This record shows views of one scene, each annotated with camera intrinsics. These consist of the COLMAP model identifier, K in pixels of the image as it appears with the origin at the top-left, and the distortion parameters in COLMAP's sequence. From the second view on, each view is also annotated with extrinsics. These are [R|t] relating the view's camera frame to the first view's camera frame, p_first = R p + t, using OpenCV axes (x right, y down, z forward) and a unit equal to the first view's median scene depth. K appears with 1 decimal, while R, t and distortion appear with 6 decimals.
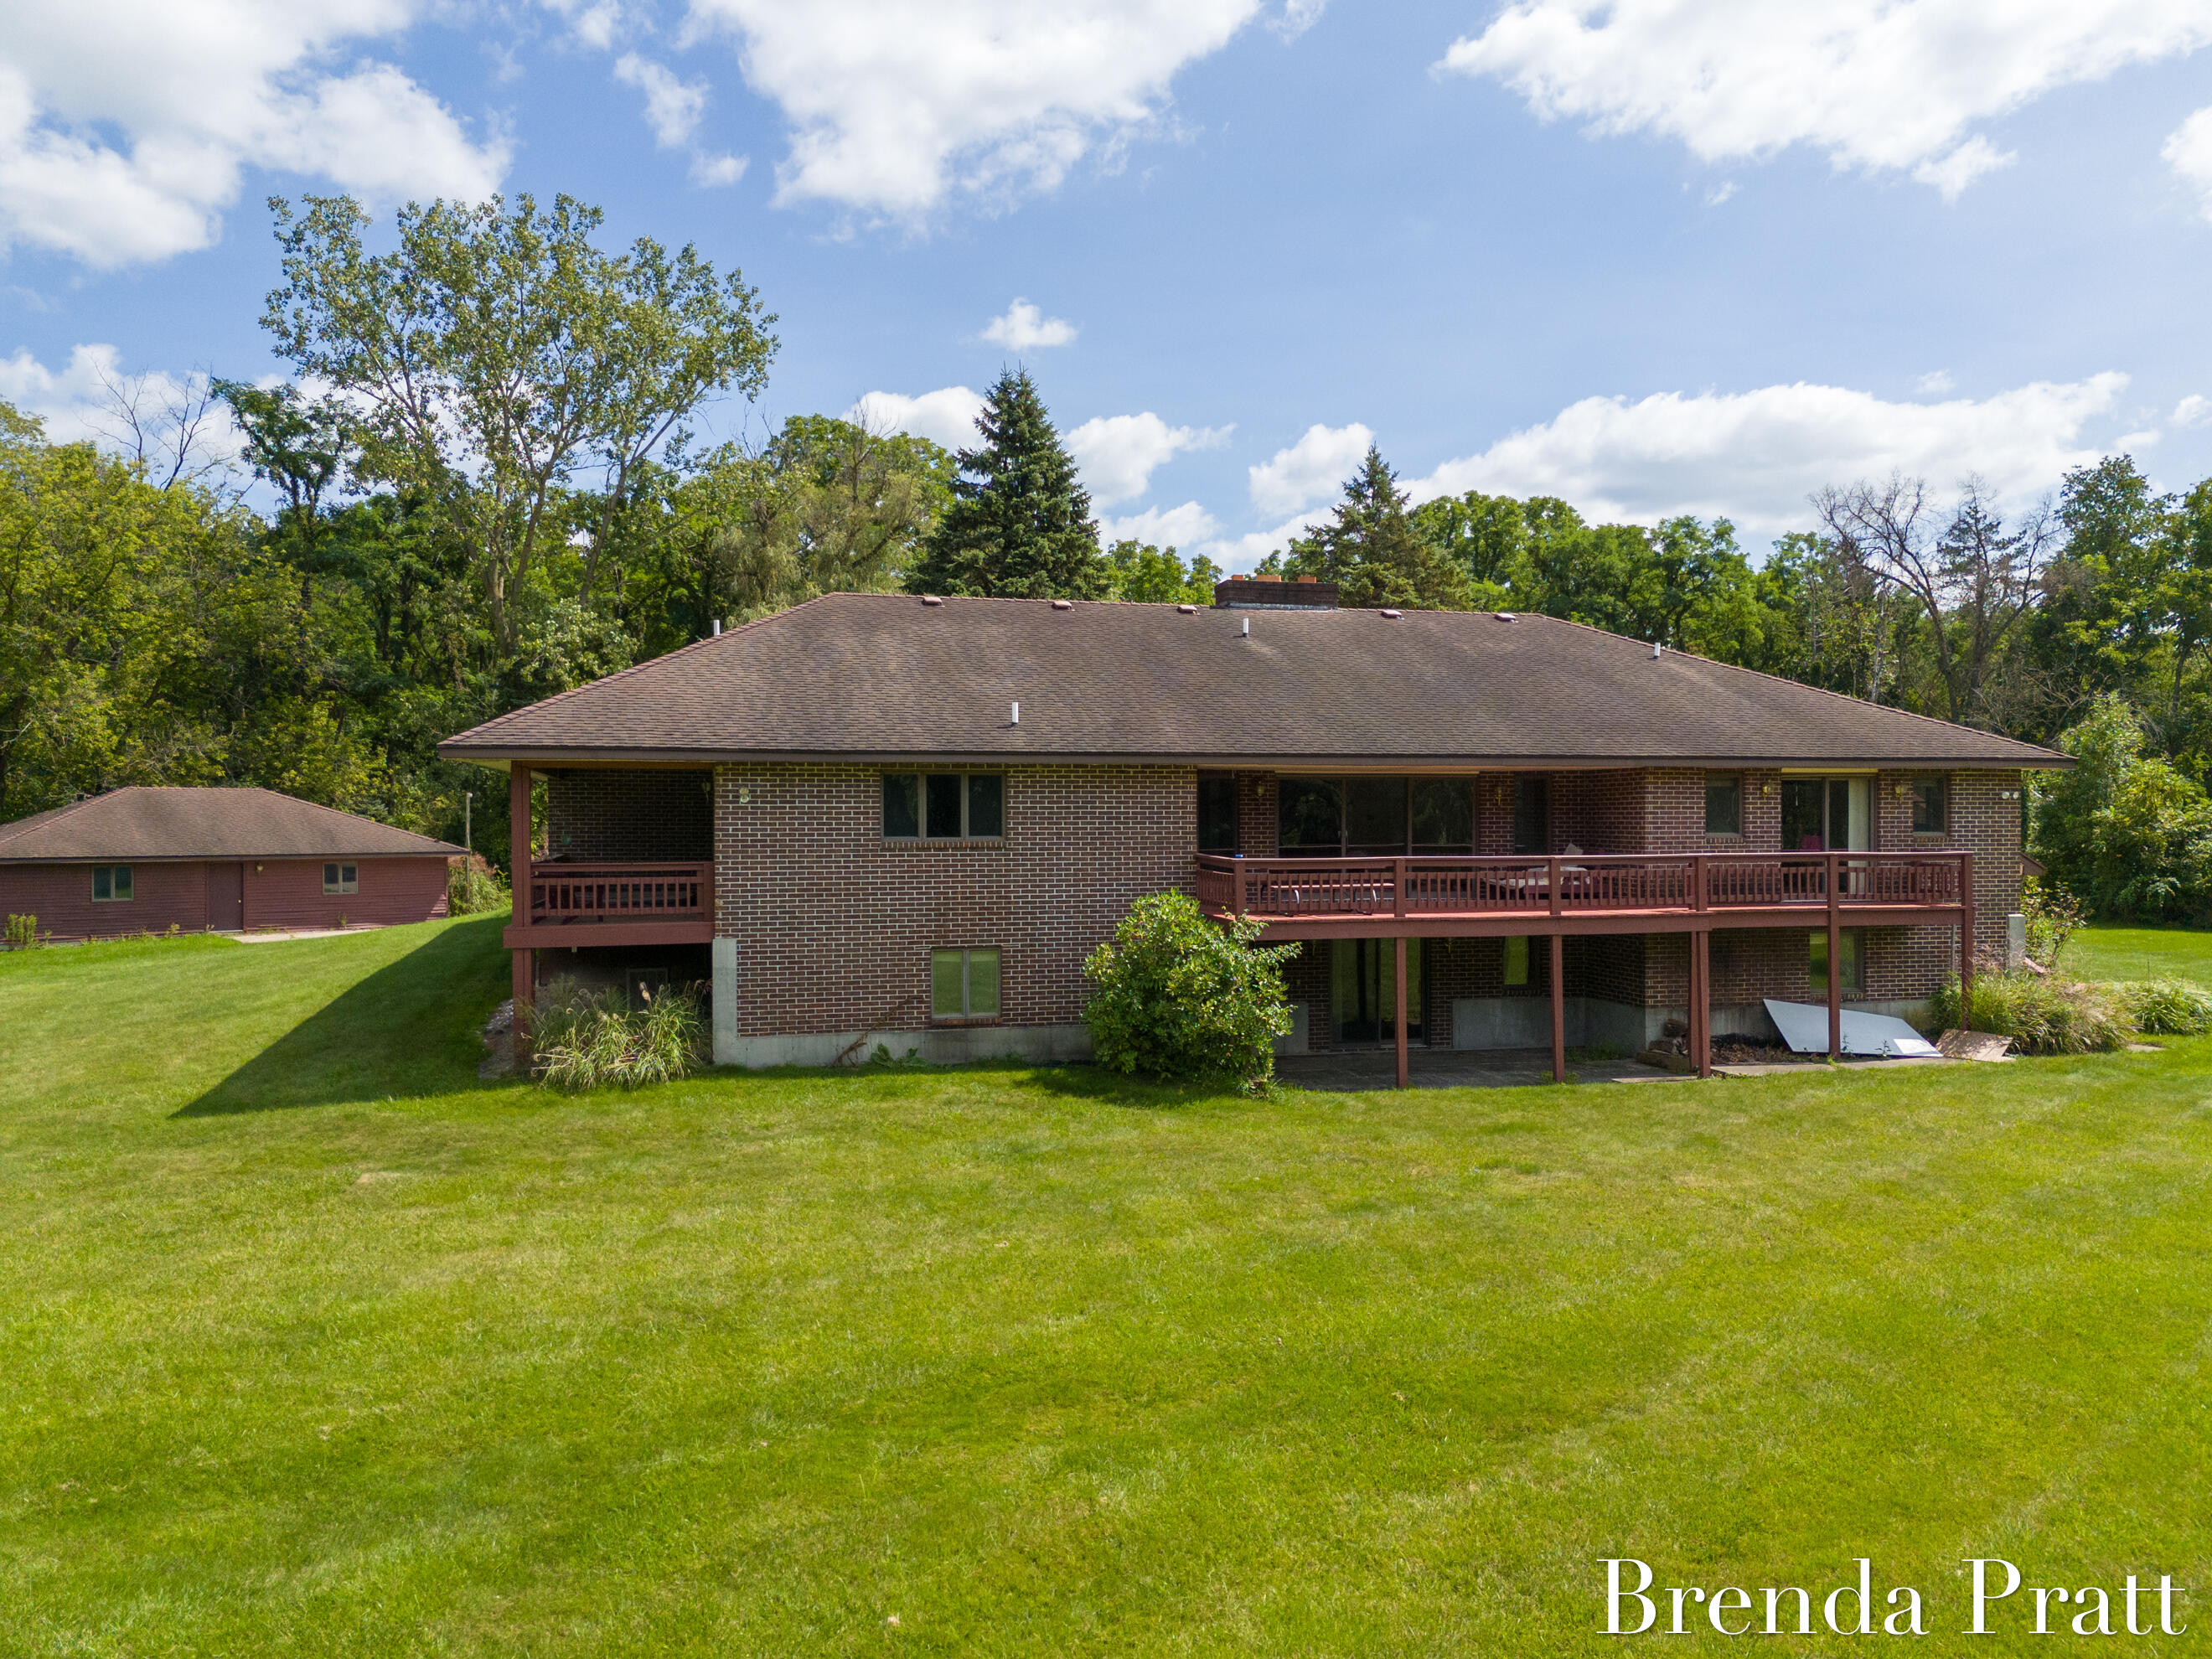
lens RADIAL K [[1544.6, 0, 1106.2], [0, 1544.6, 820.8], [0, 0, 1]] dist [-0.001703, -0.000346]
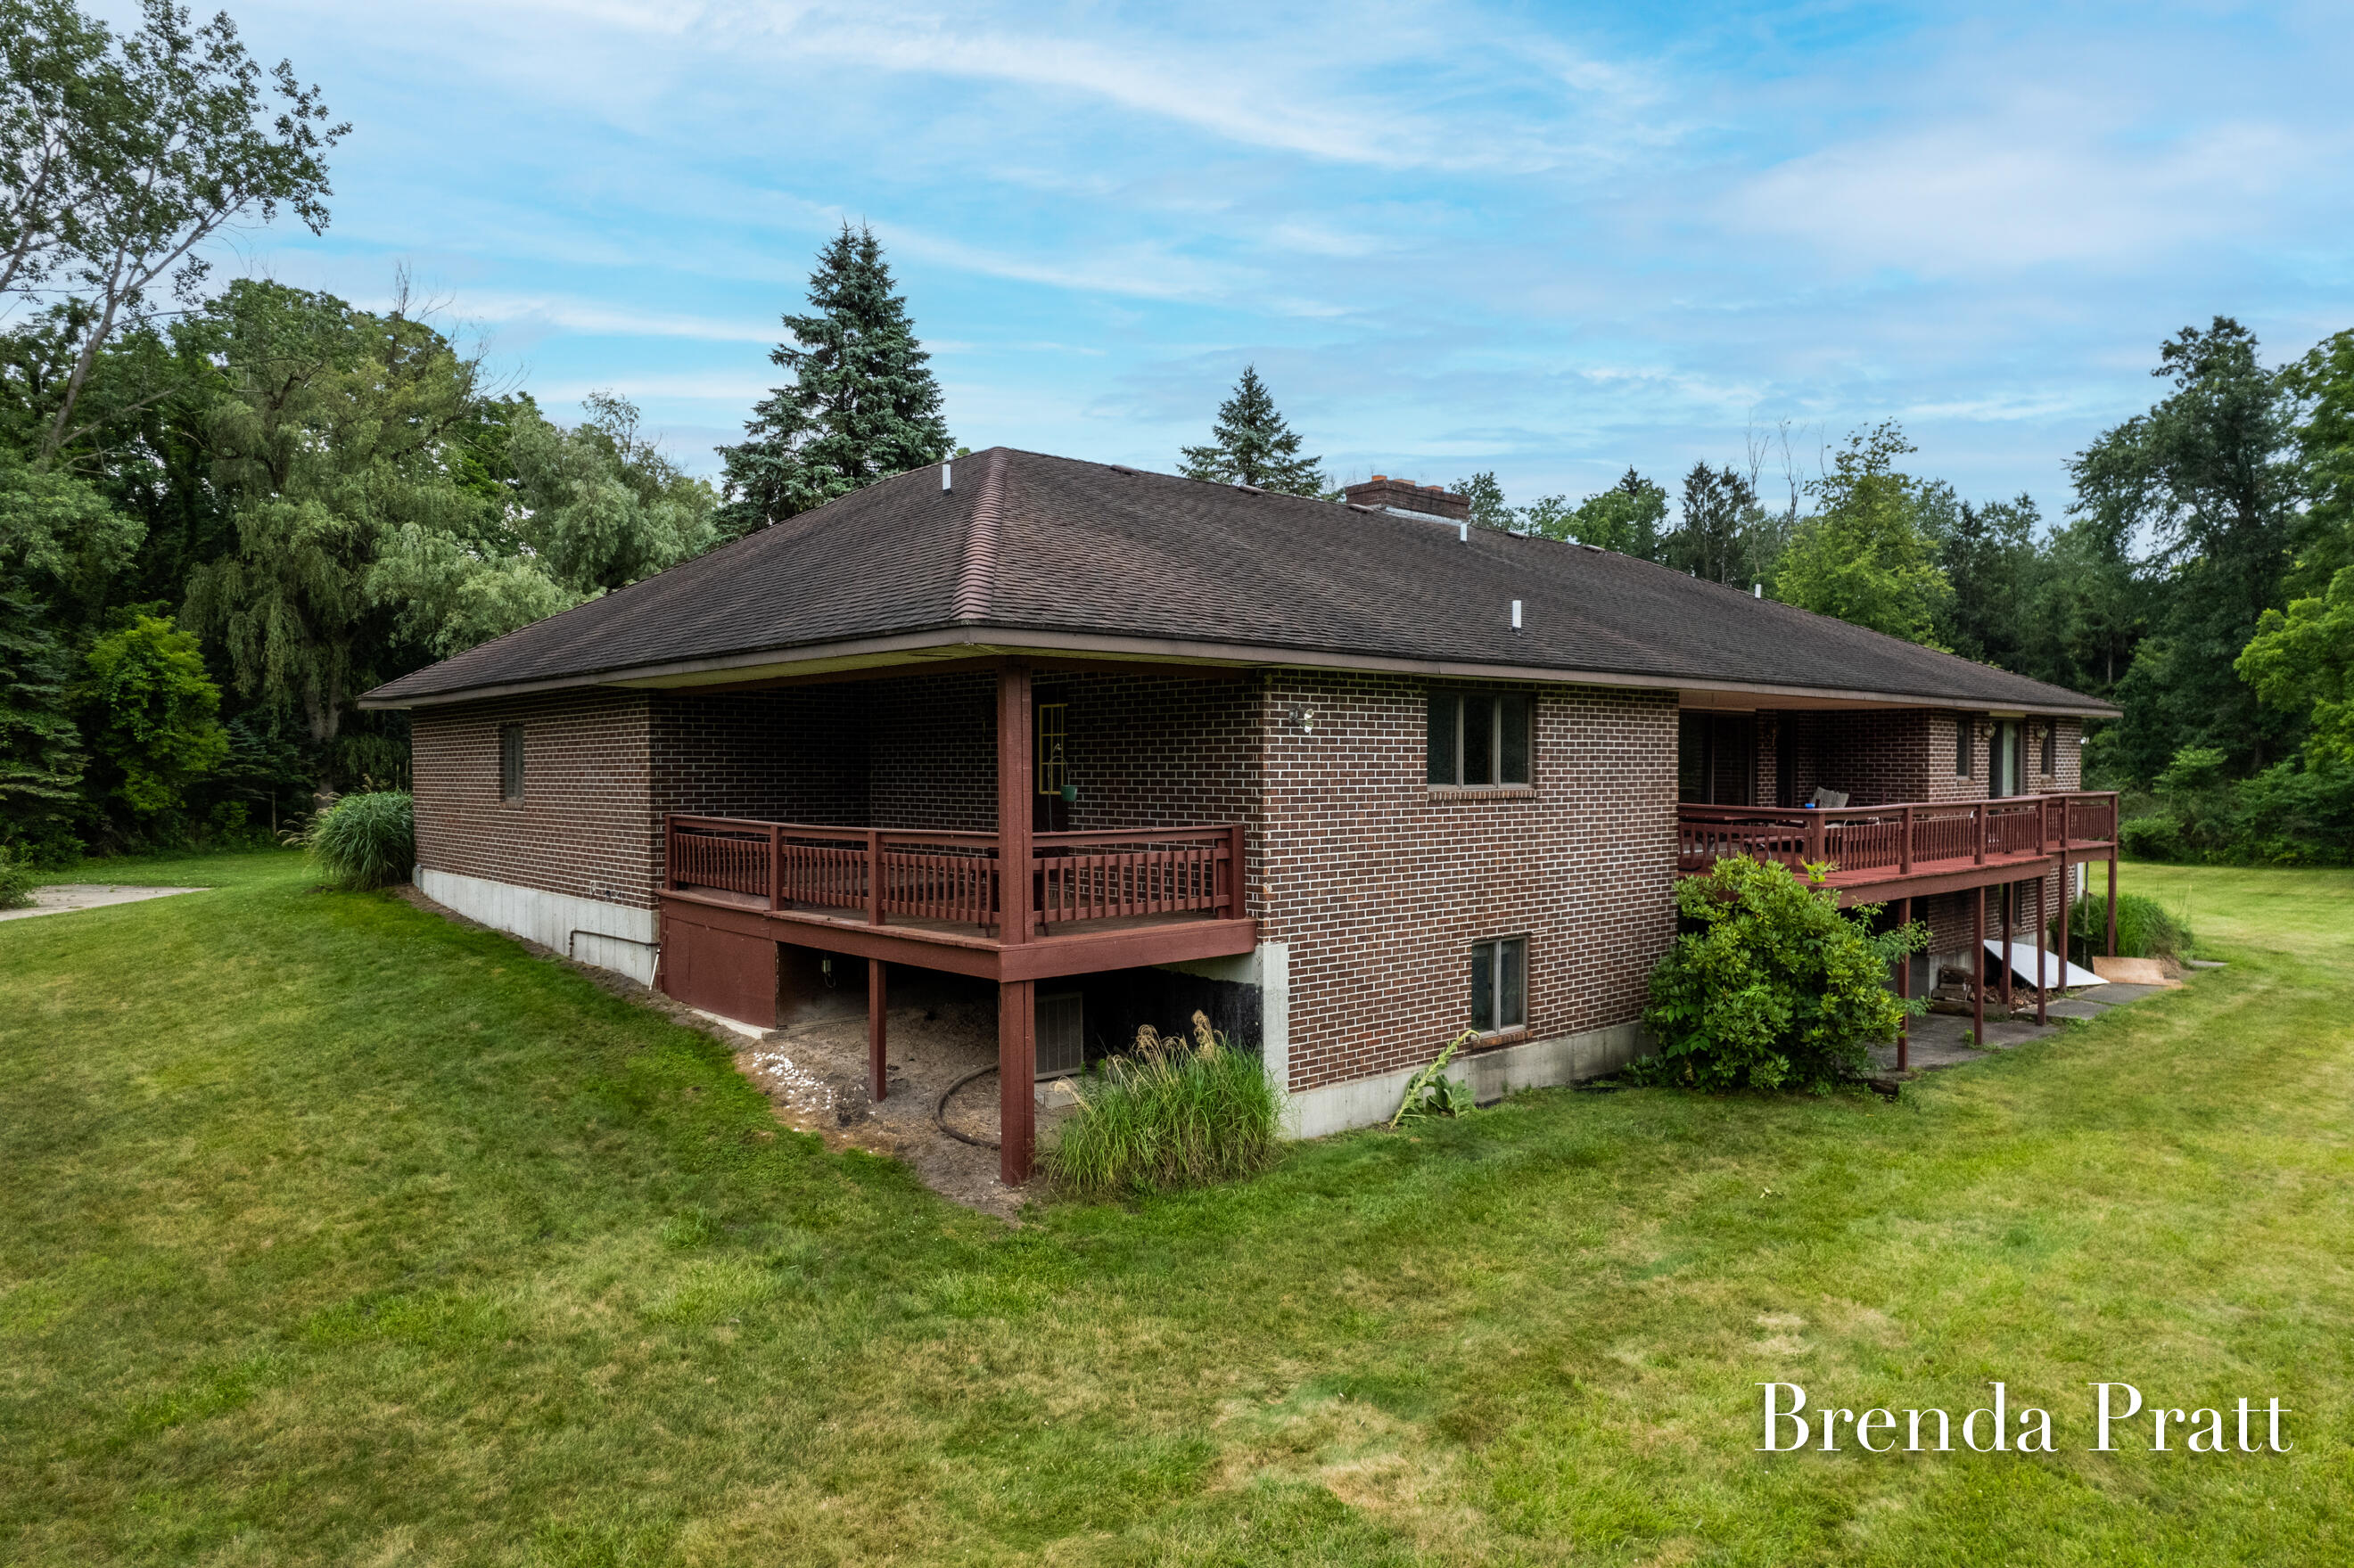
lens RADIAL K [[1483.5, 0, 1177.0], [0, 1483.5, 787.3], [0, 0, 1]] dist [0.003998, -0.001180]
pose [[0.898531, -0.008817, 0.438822, -0.510265], [0.005810, 0.999950, 0.008195, 0.005258], [-0.438872, -0.004814, 0.898537, 0.425336]]
